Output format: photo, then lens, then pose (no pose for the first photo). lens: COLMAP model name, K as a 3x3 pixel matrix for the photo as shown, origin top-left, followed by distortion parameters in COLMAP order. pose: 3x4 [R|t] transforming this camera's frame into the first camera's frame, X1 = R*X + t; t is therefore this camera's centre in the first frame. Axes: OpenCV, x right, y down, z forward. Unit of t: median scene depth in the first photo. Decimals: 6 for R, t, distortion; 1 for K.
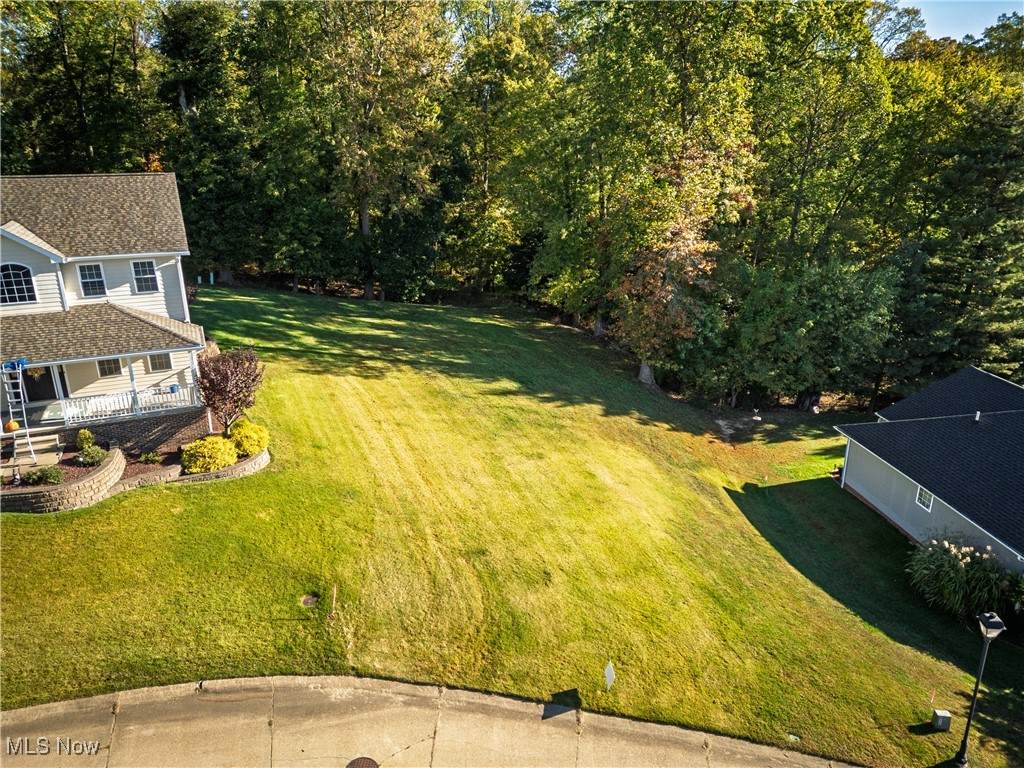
lens RADIAL K [[712.9, 0, 508.1], [0, 712.9, 386.1], [0, 0, 1]] dist [0.086925, -0.091082]
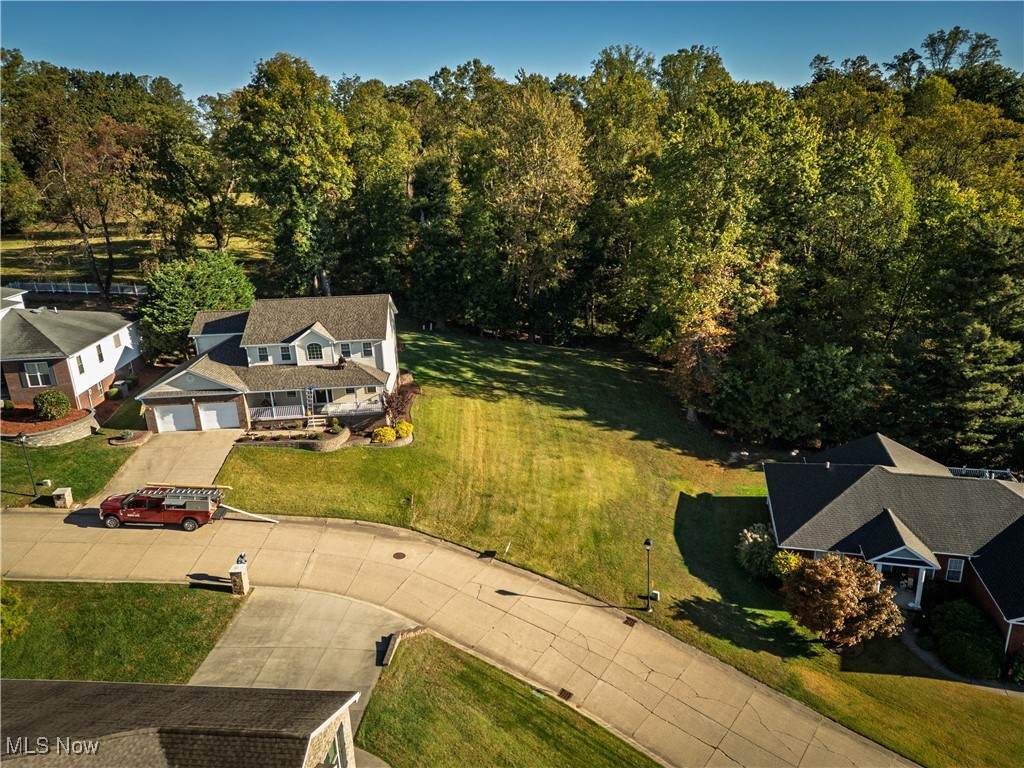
lens RADIAL K [[712.9, 0, 508.1], [0, 712.9, 386.1], [0, 0, 1]] dist [0.086925, -0.091082]
pose [[0.930822, 0.083384, -0.355833, 0.618177], [-0.086057, 0.996255, 0.008342, -0.091411], [0.355196, 0.022857, 0.934512, -0.787563]]
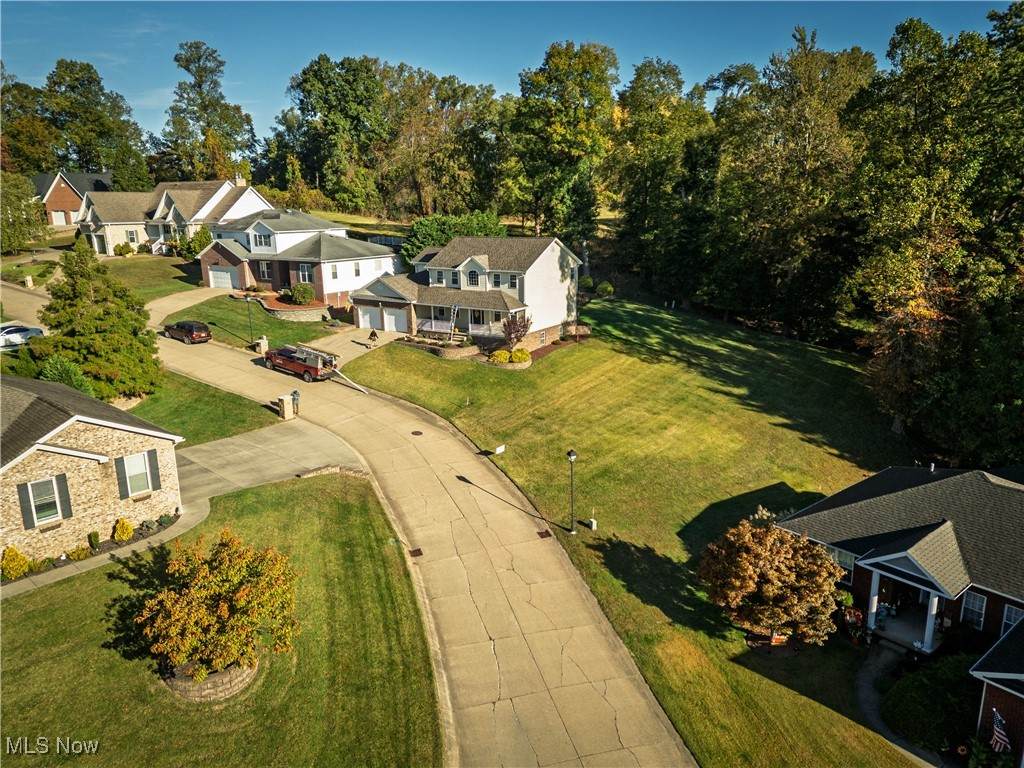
lens RADIAL K [[712.9, 0, 508.1], [0, 712.9, 386.1], [0, 0, 1]] dist [0.086925, -0.091082]
pose [[0.531666, 0.204803, -0.821820, 1.371848], [-0.268302, 0.961076, 0.065931, 0.025344], [0.803334, 0.185443, 0.565920, -0.233000]]
